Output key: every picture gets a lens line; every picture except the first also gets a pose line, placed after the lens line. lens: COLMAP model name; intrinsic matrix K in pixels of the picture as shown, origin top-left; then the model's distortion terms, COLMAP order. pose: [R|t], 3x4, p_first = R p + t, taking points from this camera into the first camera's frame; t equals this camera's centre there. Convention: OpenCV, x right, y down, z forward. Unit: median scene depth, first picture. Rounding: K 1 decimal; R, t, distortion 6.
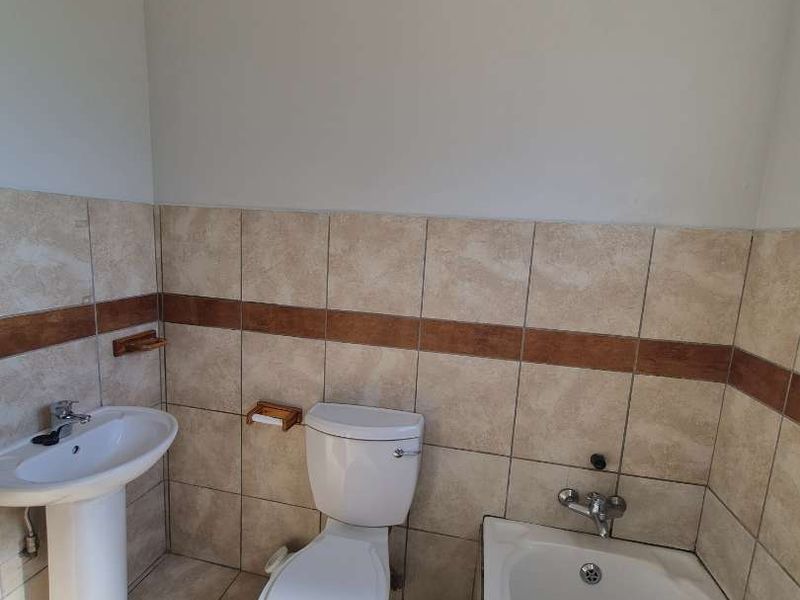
lens RADIAL K [[413.9, 0, 399.9], [0, 413.9, 306.1], [0, 0, 1]] dist [0.004327, -0.001051]
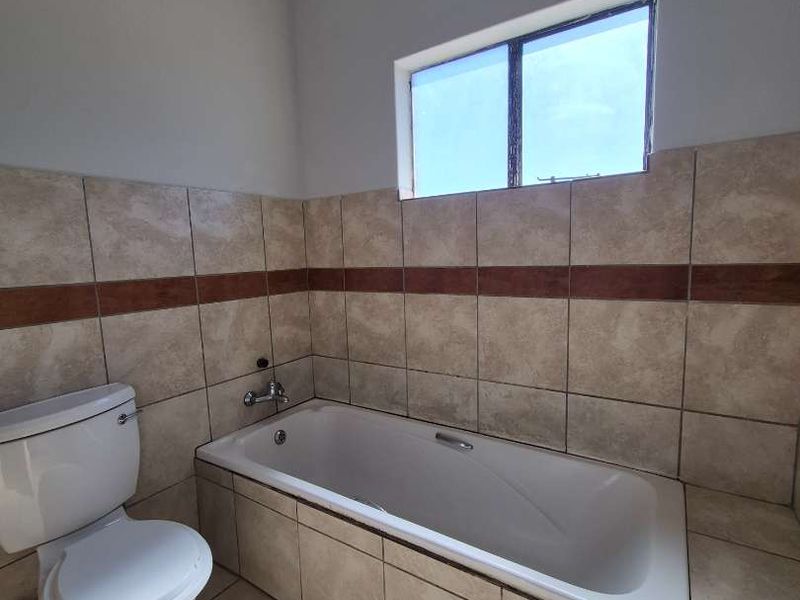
lens RADIAL K [[413.9, 0, 401.1], [0, 413.9, 299.0], [0, 0, 1]] dist [0.004327, -0.001051]
pose [[0.369690, -0.173553, 0.912803, -0.586782], [0.198905, 0.974409, 0.104709, 0.109225], [-0.907616, 0.142851, 0.394750, -0.011079]]
